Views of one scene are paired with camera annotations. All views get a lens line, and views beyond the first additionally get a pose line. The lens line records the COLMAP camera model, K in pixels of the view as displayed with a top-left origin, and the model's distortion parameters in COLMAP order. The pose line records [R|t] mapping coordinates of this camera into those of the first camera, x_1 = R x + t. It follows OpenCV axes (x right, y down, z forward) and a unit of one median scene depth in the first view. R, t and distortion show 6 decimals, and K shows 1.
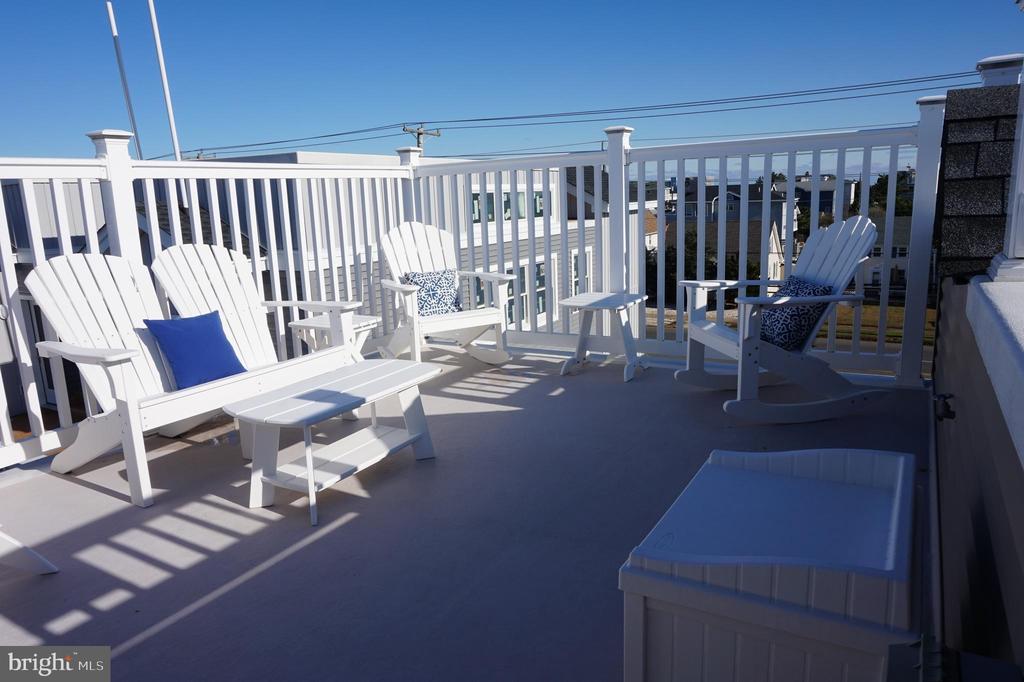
lens RADIAL K [[693.2, 0, 505.7], [0, 693.2, 341.0], [0, 0, 1]] dist [-0.034574, 0.025552]
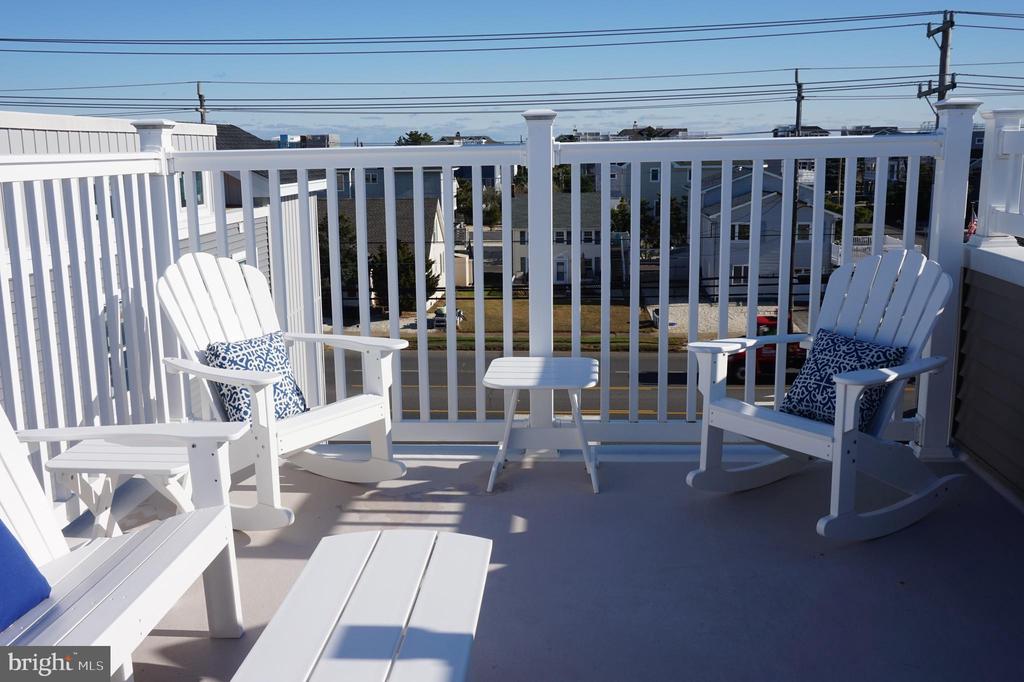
lens RADIAL K [[982.2, 0, 503.6], [0, 982.2, 337.6], [0, 0, 1]] dist [-0.028457, 0.000000]
pose [[0.894935, -0.058478, 0.442347, -0.368080], [0.069812, 0.997516, -0.009371, -0.102182], [-0.440700, 0.039268, 0.896795, 0.209560]]
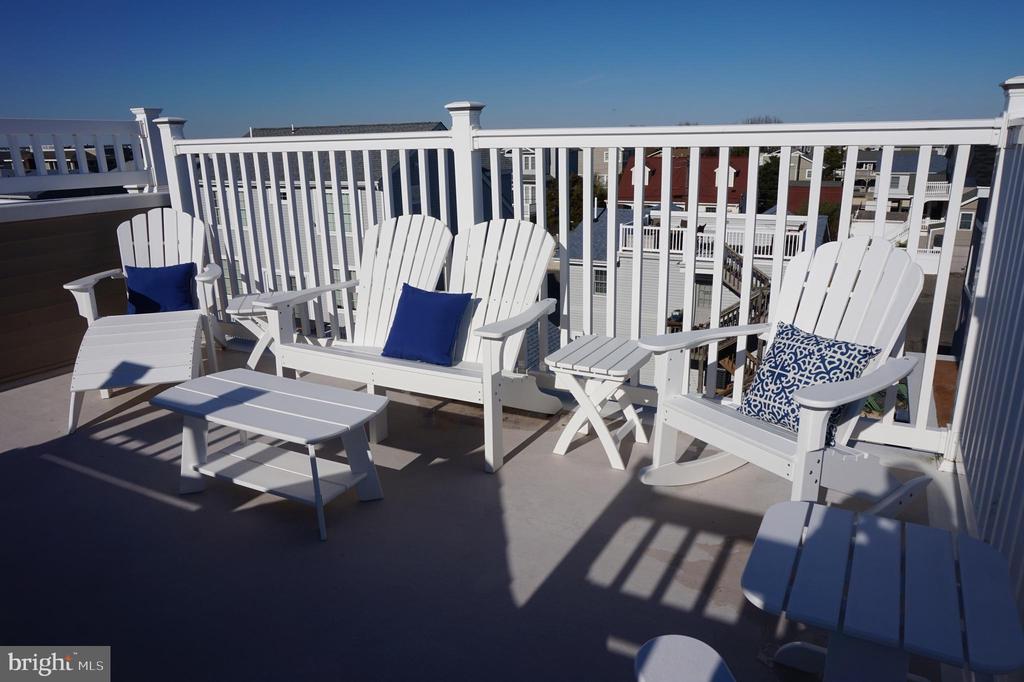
lens RADIAL K [[693.2, 0, 514.6], [0, 693.2, 342.0], [0, 0, 1]] dist [-0.034574, 0.025552]
pose [[0.050232, 0.286269, -0.956832, 0.489880], [-0.208610, 0.939917, 0.270257, -0.241518], [0.976708, 0.186029, 0.106933, 0.944789]]
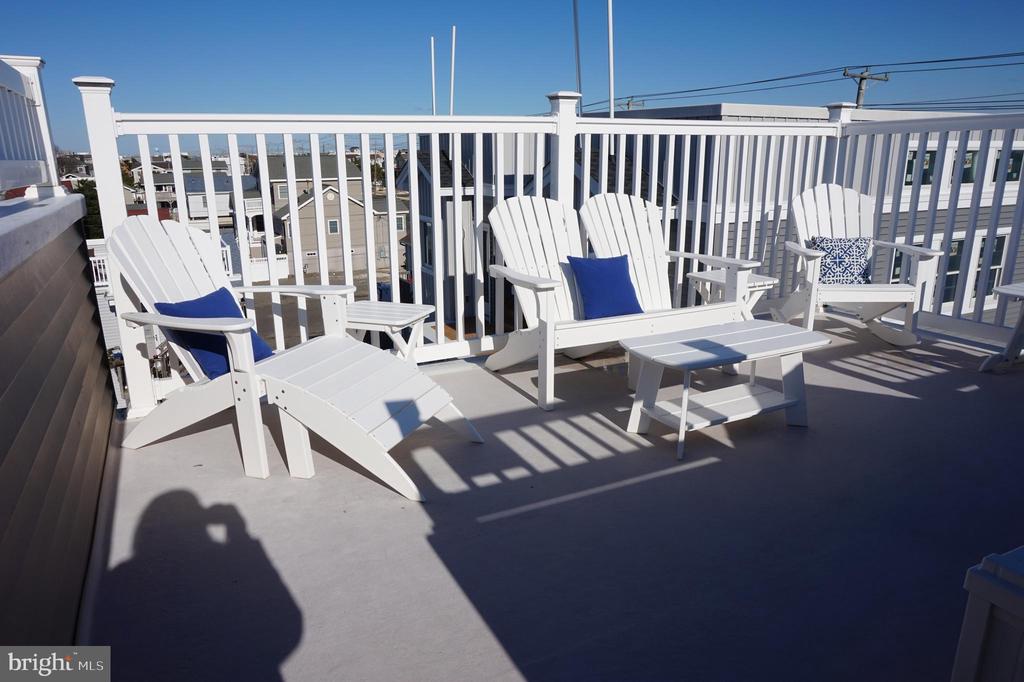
lens RADIAL K [[693.2, 0, 509.0], [0, 693.2, 341.6], [0, 0, 1]] dist [-0.034574, 0.025552]
pose [[0.842344, 0.173237, -0.510338, 0.018266], [-0.135262, 0.984577, 0.110963, -0.004146], [0.521690, -0.024439, 0.852785, -0.059991]]
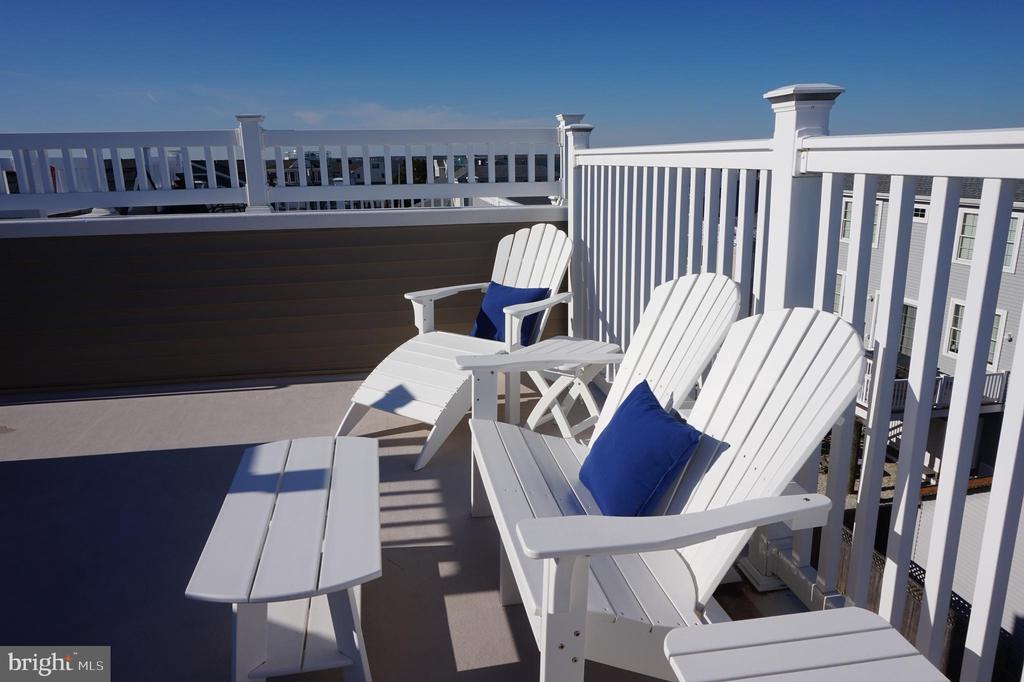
lens RADIAL K [[693.2, 0, 539.0], [0, 693.2, 353.2], [0, 0, 1]] dist [-0.034574, 0.025552]
pose [[-0.729504, 0.197916, -0.654716, -0.000631], [-0.143529, 0.891611, 0.429452, -0.296419], [0.668747, 0.407258, -0.622027, 1.192446]]
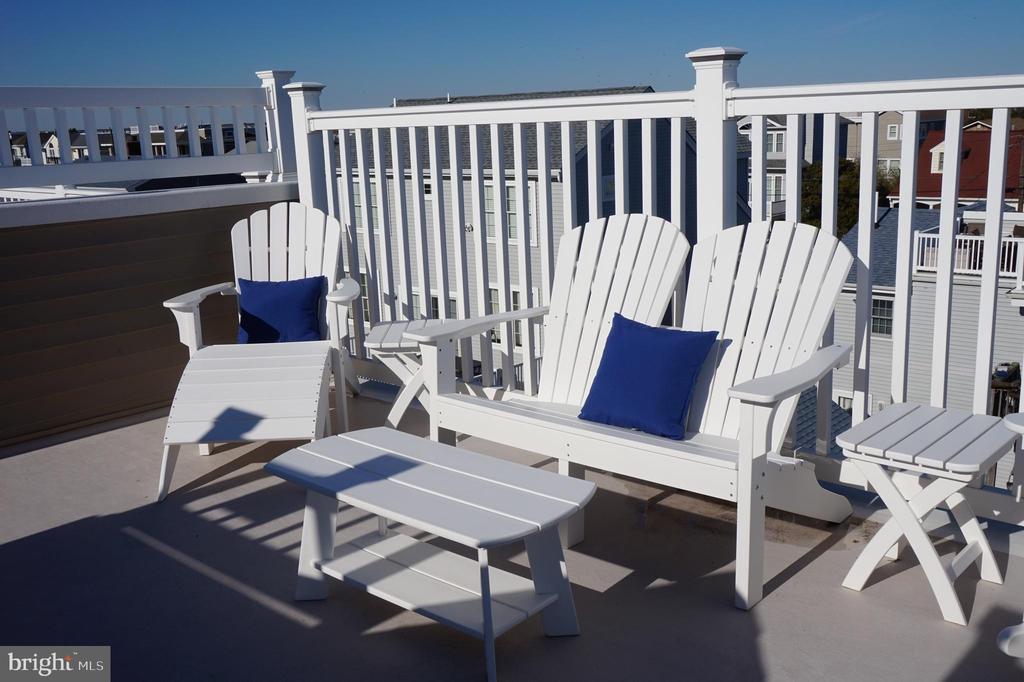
lens RADIAL K [[982.2, 0, 516.0], [0, 982.2, 338.9], [0, 0, 1]] dist [-0.028457, 0.000000]
pose [[-0.176529, 0.229028, -0.957279, 0.448630], [-0.187116, 0.947009, 0.261076, -0.227817], [0.966346, 0.225210, -0.124320, 0.912113]]
